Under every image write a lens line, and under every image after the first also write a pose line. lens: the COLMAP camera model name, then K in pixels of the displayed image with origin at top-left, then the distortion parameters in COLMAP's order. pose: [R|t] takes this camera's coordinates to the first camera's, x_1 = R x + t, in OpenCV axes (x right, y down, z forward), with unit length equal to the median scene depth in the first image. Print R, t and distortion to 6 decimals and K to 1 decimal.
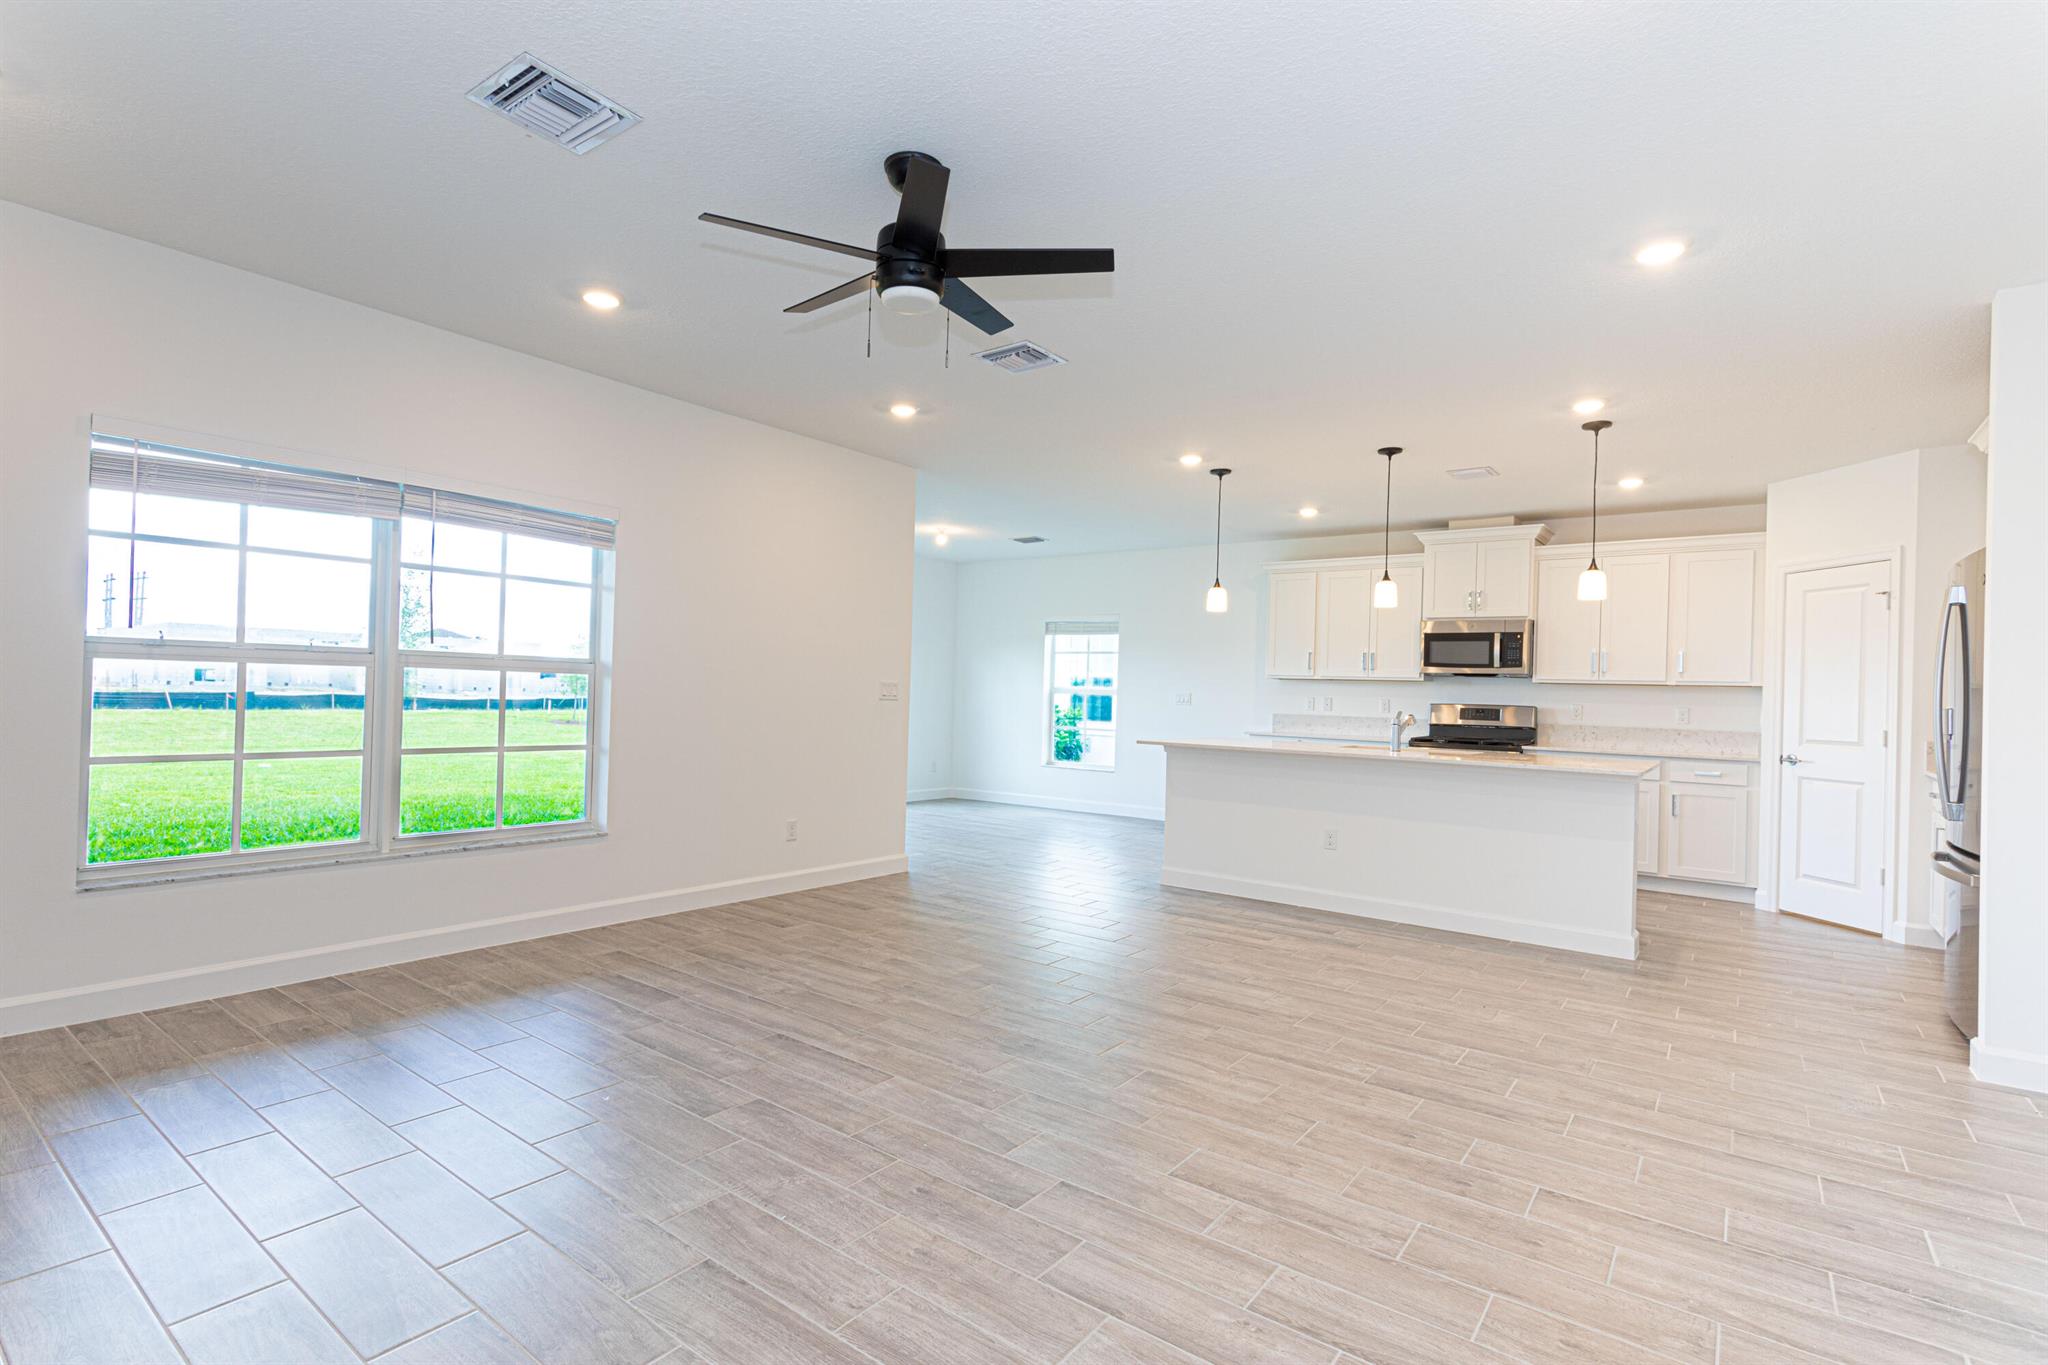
lens RADIAL K [[989.4, 0, 1020.0], [0, 989.4, 687.2], [0, 0, 1]] dist [-0.002116, 0.000409]
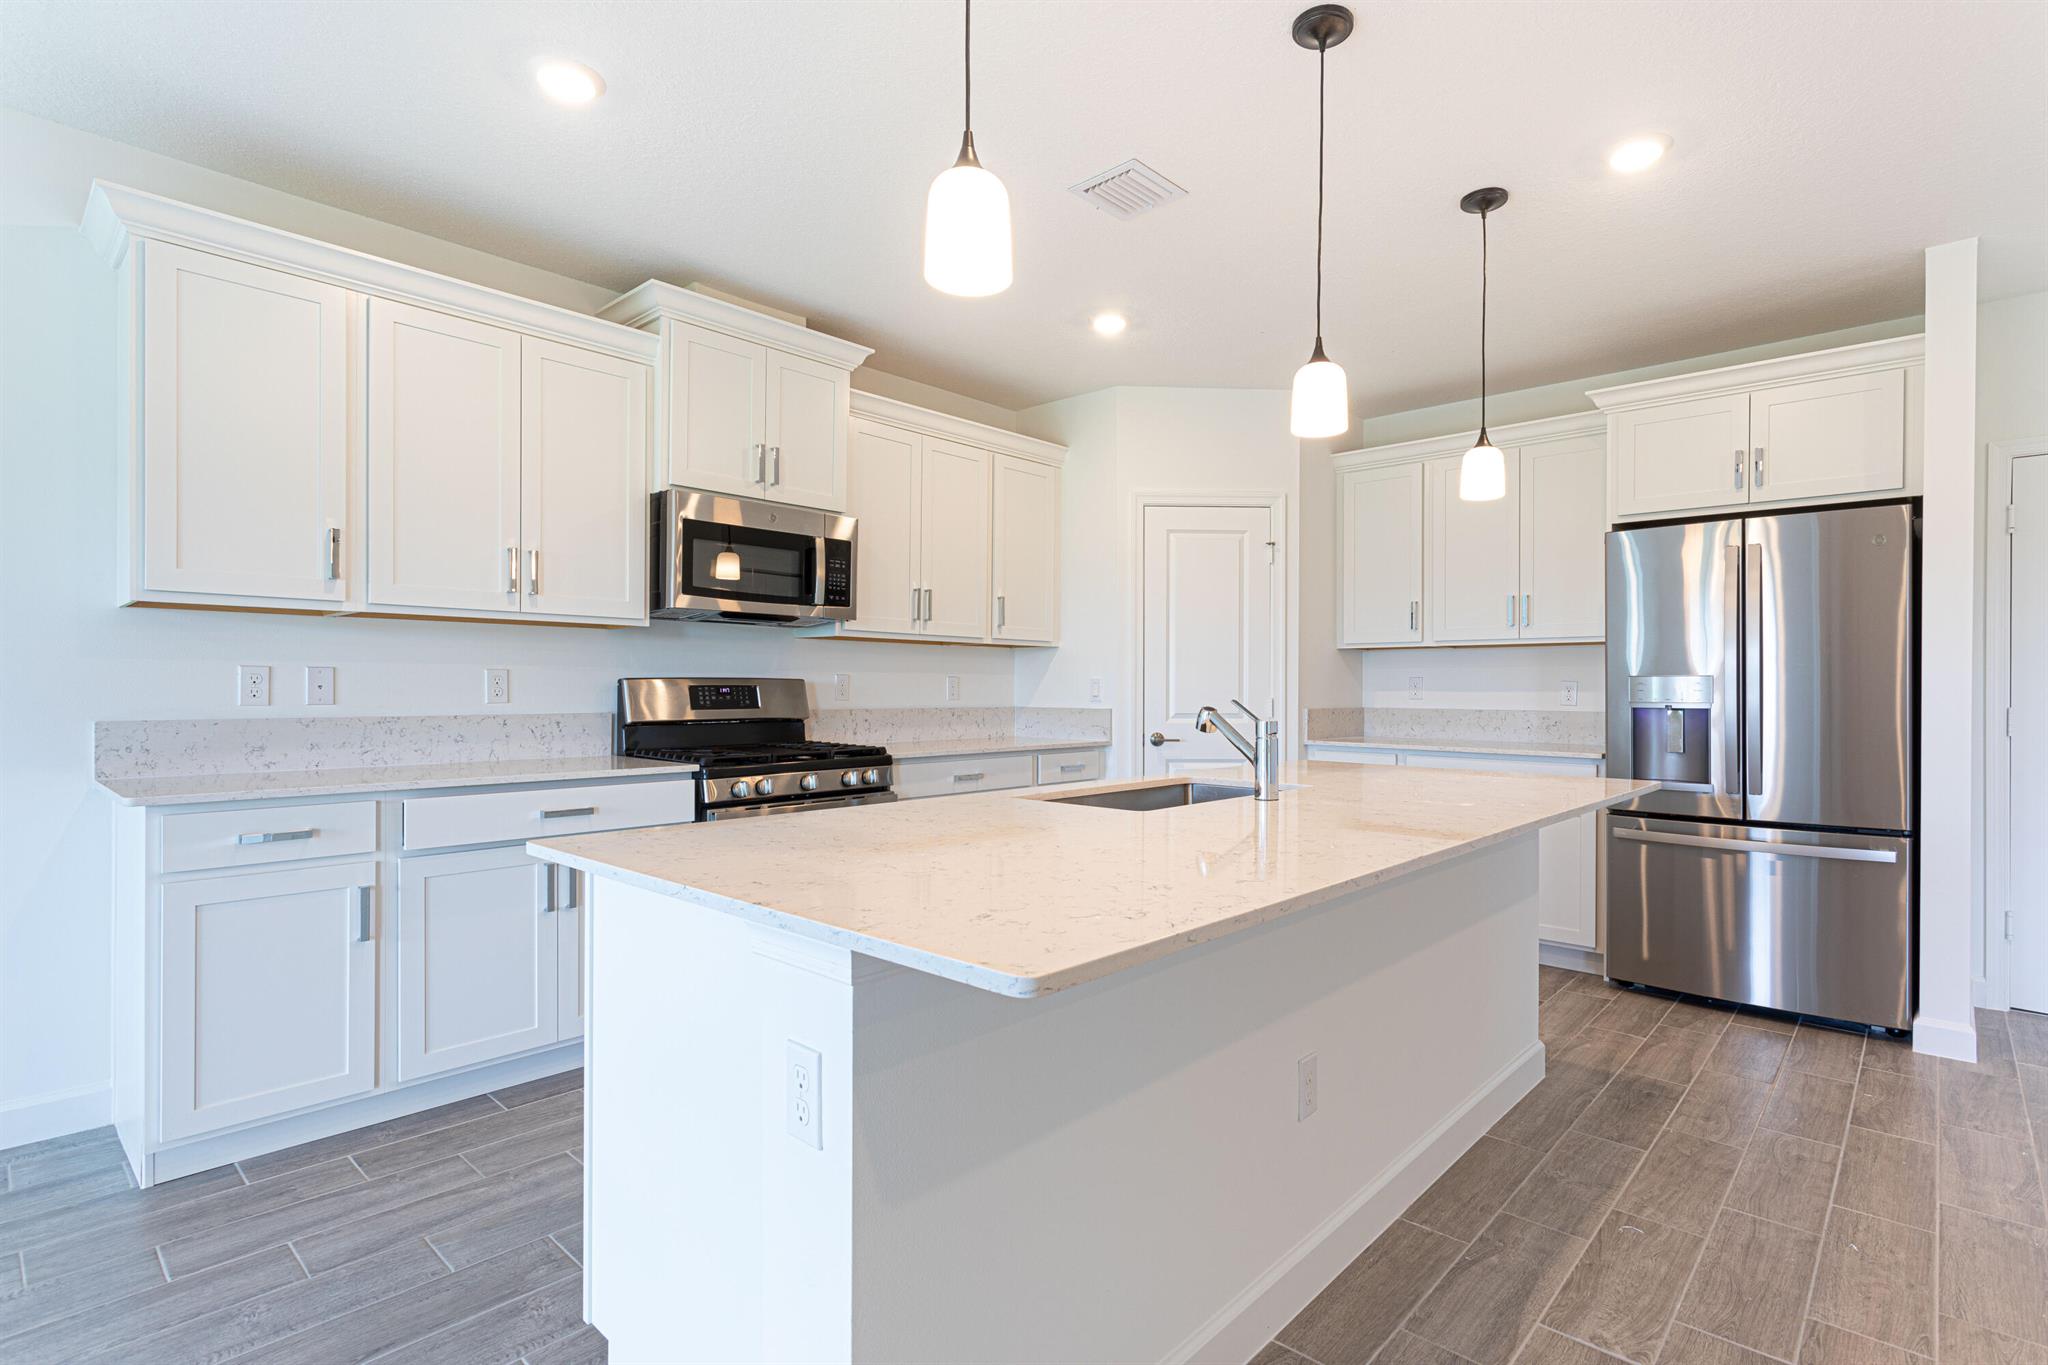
lens RADIAL K [[989.4, 0, 1040.8], [0, 989.4, 683.0], [0, 0, 1]] dist [-0.002116, 0.000409]
pose [[0.076507, -0.026569, 0.996715, -0.028580], [-0.009389, 0.999581, 0.027366, 0.007525], [-0.997025, -0.011452, 0.076226, 1.170172]]
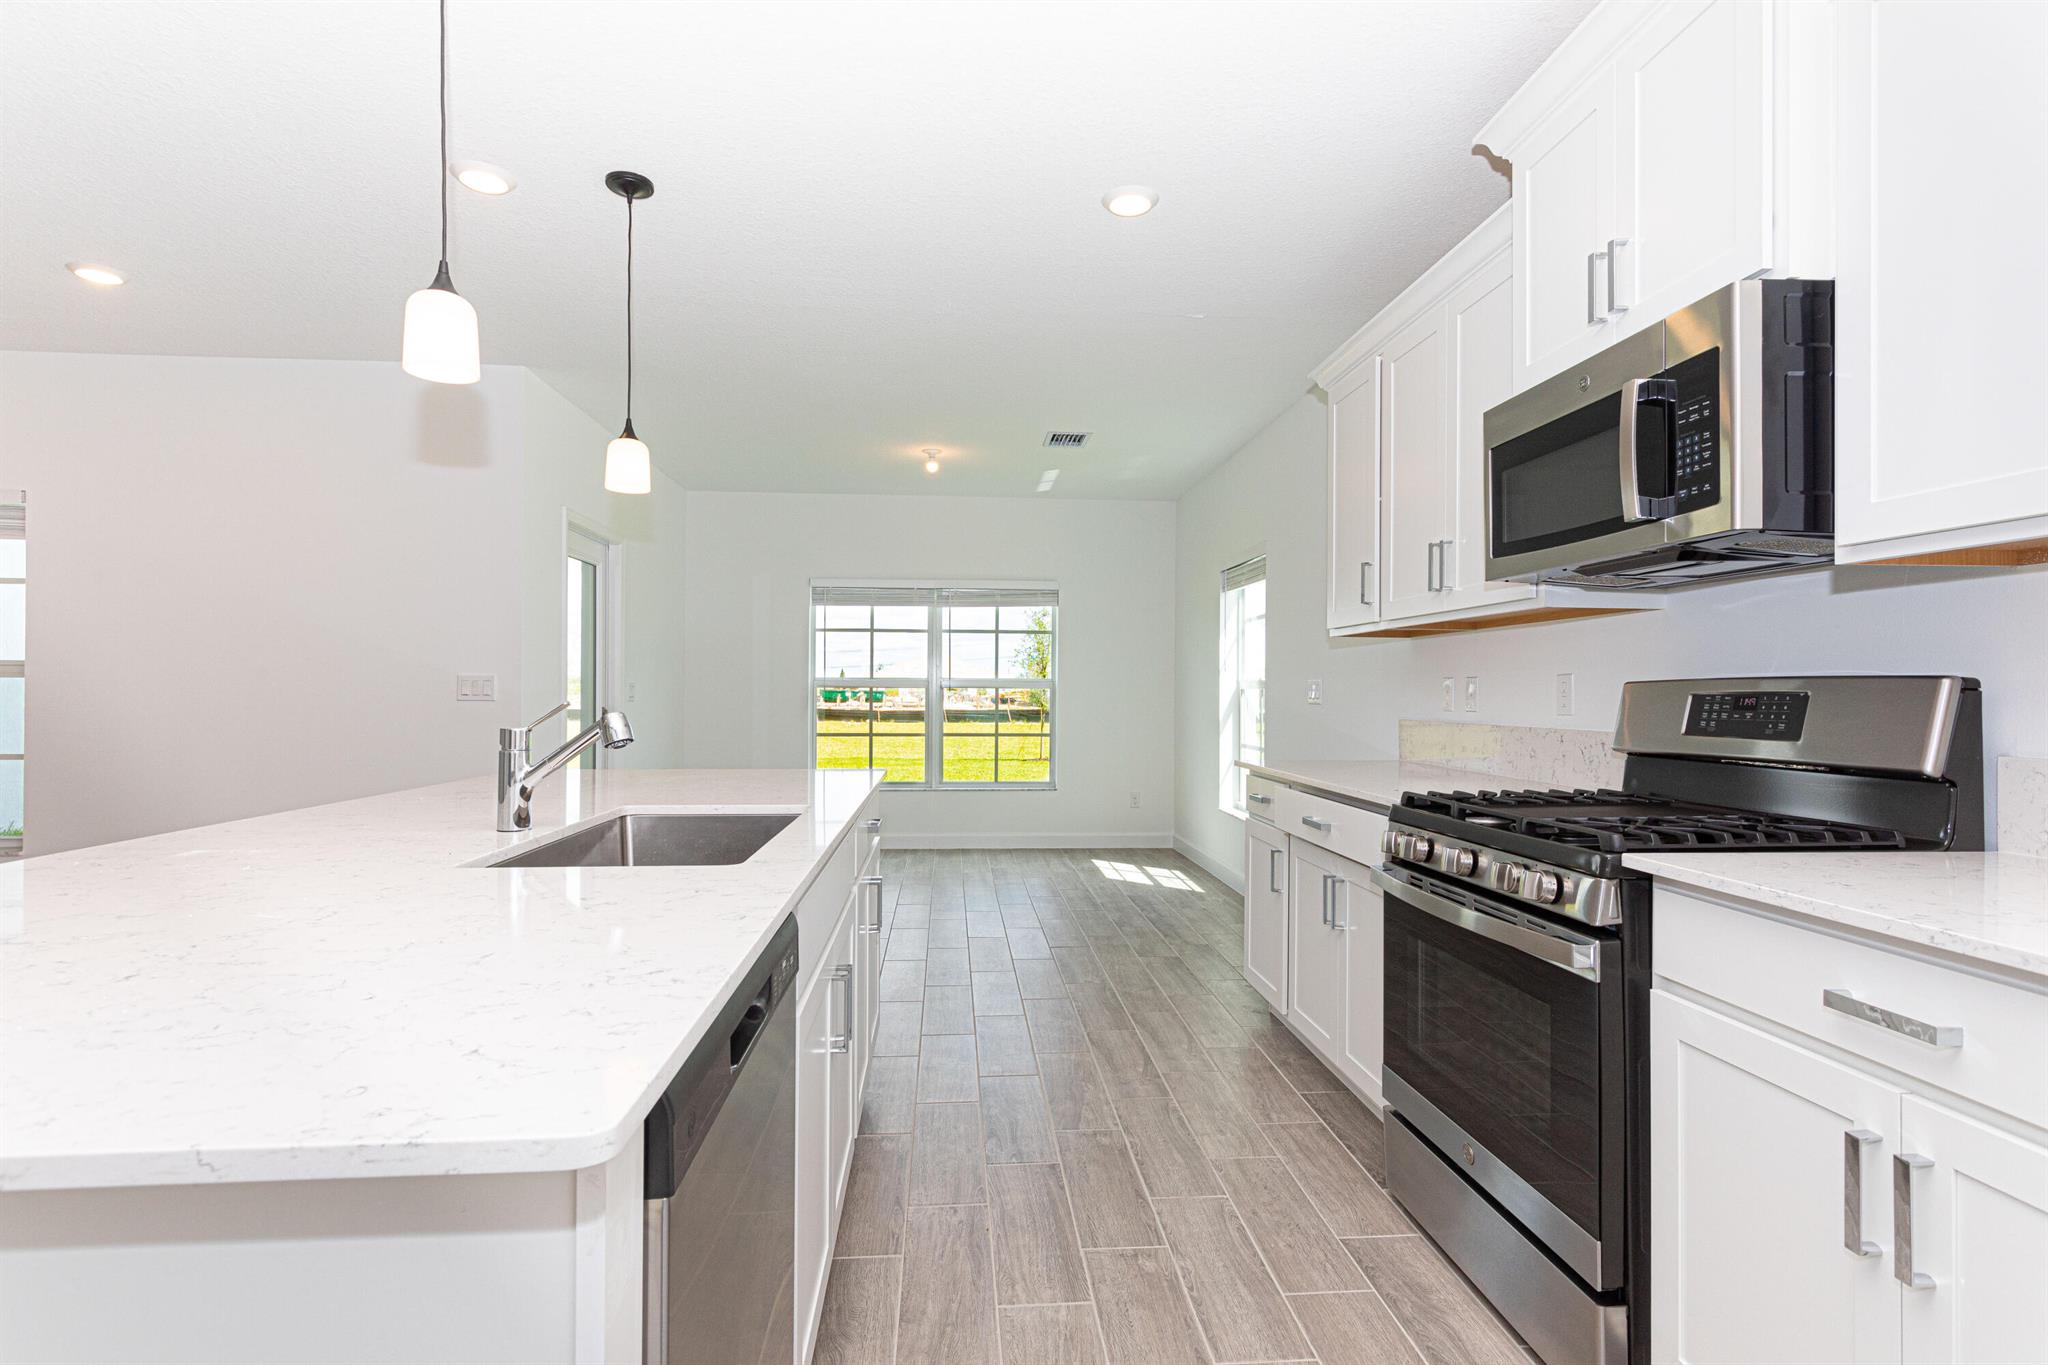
lens RADIAL K [[989.4, 0, 1032.6], [0, 989.4, 682.7], [0, 0, 1]] dist [-0.002116, 0.000409]
pose [[0.682264, -0.037012, -0.730168, 0.771615], [0.025516, 0.999315, -0.026813, 0.030557], [0.730660, -0.000338, 0.682741, 1.001724]]
